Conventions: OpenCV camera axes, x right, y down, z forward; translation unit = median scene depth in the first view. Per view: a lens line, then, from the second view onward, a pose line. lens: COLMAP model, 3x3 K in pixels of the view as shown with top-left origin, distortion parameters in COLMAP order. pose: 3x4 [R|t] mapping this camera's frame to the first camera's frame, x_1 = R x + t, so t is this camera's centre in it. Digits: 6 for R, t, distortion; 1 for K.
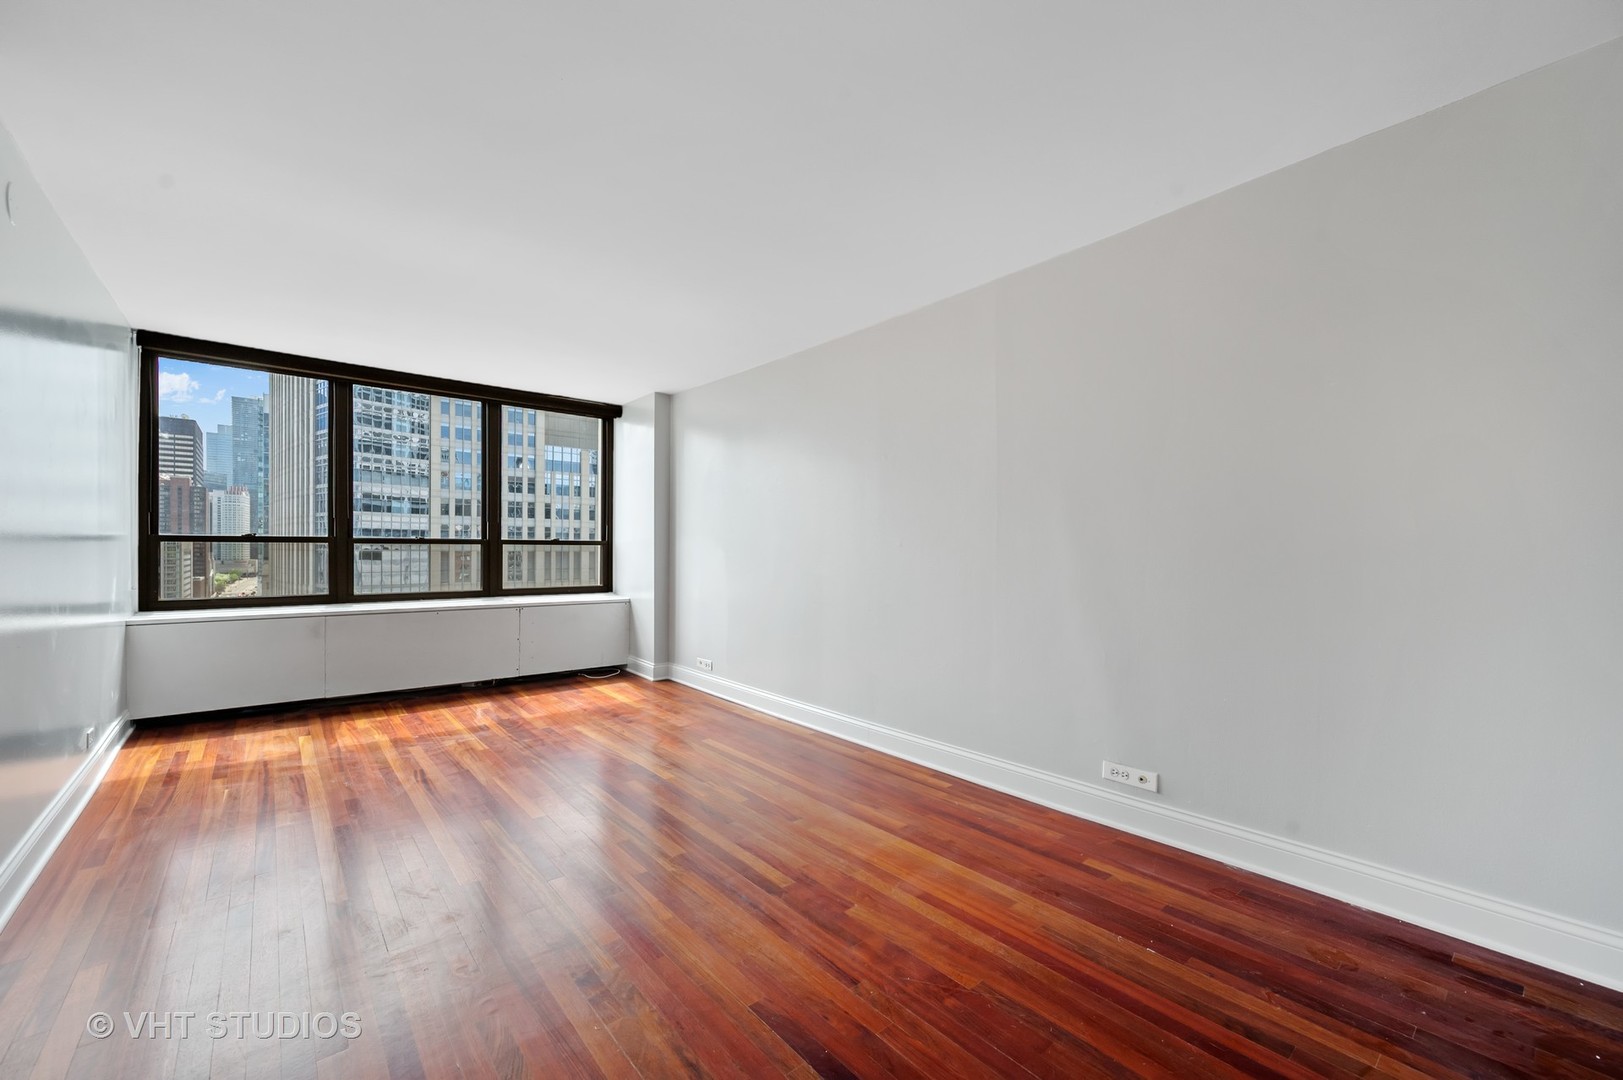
lens RADIAL K [[641.7, 0, 815.8], [0, 641.7, 545.9], [0, 0, 1]] dist [-0.002964, 0.001005]
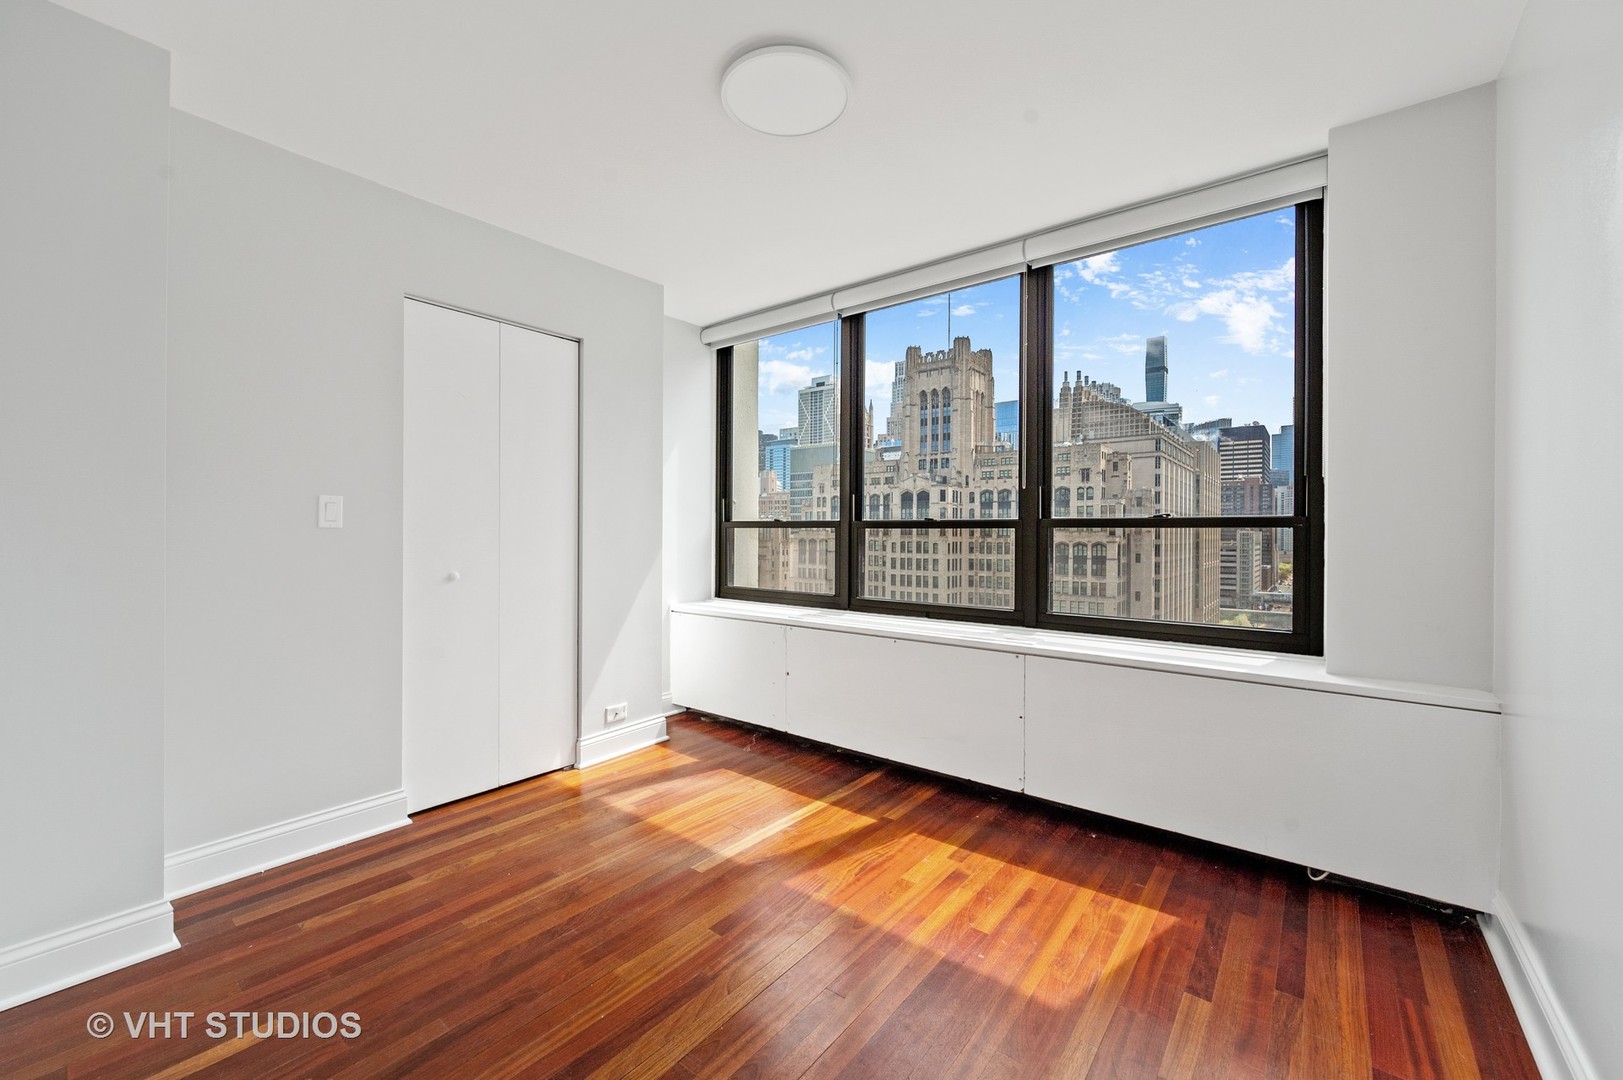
lens RADIAL K [[641.7, 0, 800.3], [0, 641.7, 531.7], [0, 0, 1]] dist [-0.002964, 0.001005]
pose [[0.176482, -0.009289, -0.984260, -0.006552], [0.000682, 0.999956, -0.009315, 0.005405], [0.984304, 0.000973, 0.176481, 0.672355]]
